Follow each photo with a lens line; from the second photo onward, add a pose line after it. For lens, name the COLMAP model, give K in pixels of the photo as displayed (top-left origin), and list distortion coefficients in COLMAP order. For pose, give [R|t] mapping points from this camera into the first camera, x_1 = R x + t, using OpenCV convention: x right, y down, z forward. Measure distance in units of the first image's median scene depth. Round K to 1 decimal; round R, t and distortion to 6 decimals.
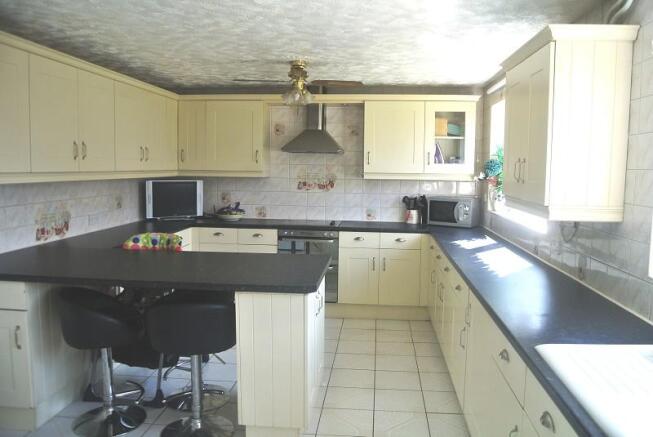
lens RADIAL K [[516.2, 0, 326.5], [0, 516.2, 218.5], [0, 0, 1]] dist [-0.073020, 0.004509]
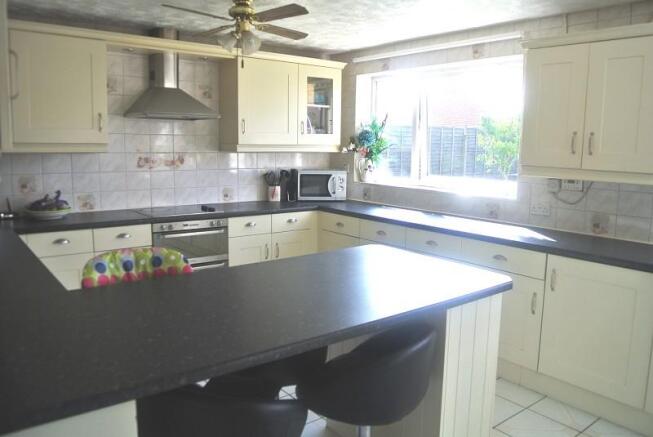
lens RADIAL K [[516.2, 0, 326.5], [0, 516.2, 218.5], [0, 0, 1]] dist [-0.073020, 0.004509]
pose [[0.717105, -0.102424, 0.689398, -0.407872], [0.064323, 0.994647, 0.080866, -0.028361], [-0.693990, -0.013646, 0.719855, 0.309492]]
